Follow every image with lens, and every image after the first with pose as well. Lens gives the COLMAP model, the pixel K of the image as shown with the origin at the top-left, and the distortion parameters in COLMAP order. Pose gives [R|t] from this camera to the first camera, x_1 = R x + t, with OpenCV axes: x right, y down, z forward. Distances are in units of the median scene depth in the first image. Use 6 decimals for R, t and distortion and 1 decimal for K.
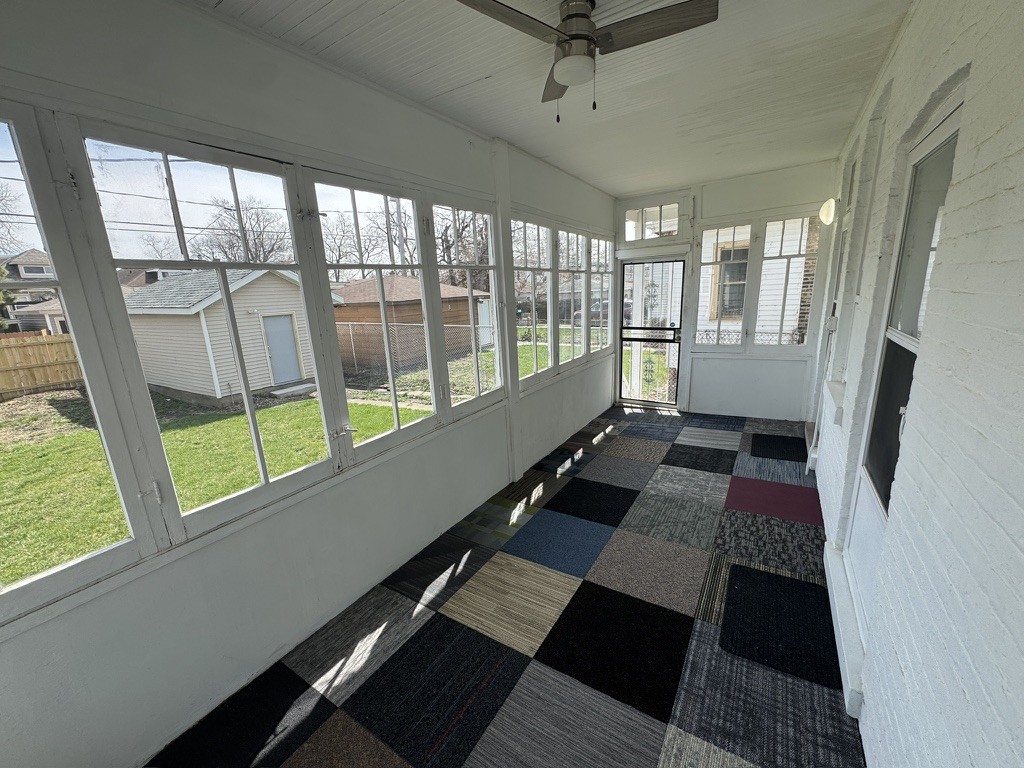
lens RADIAL K [[408.2, 0, 512.0], [0, 408.2, 384.0], [0, 0, 1]] dist [-0.000320, 0.000235]
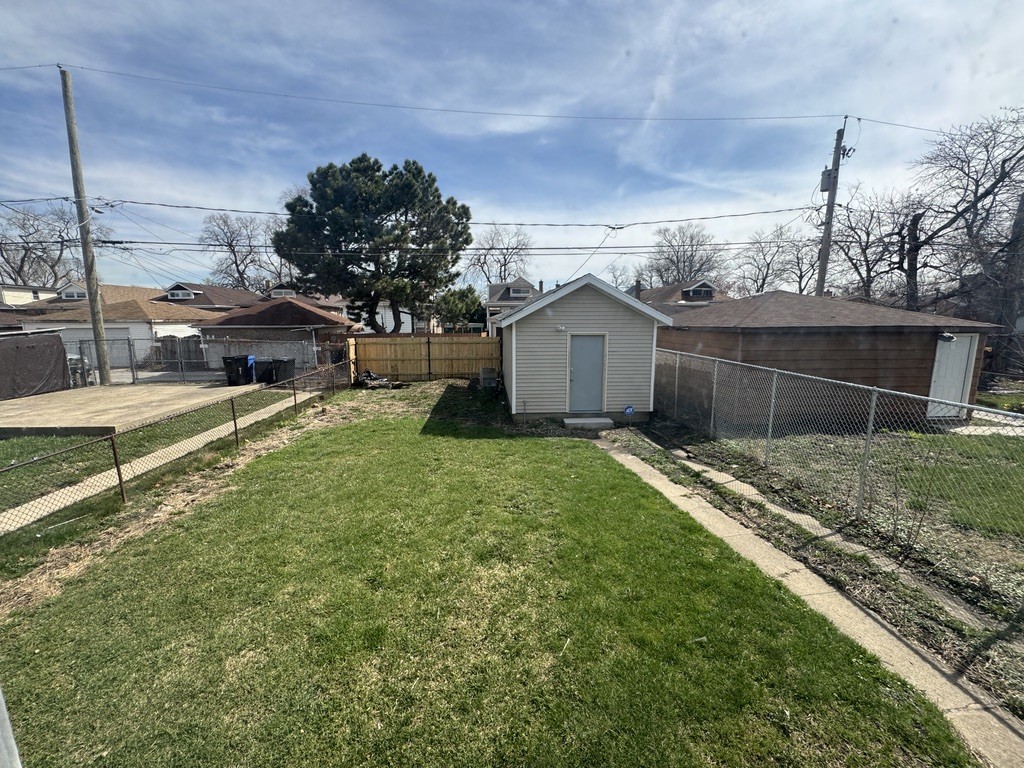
lens RADIAL K [[408.2, 0, 512.0], [0, 408.2, 384.0], [0, 0, 1]] dist [-0.000320, 0.000235]
pose [[0.575989, 0.170052, -0.799574, 0.049115], [-0.209385, 0.976183, 0.056778, -0.080299], [0.790187, 0.134716, 0.597877, 0.356298]]
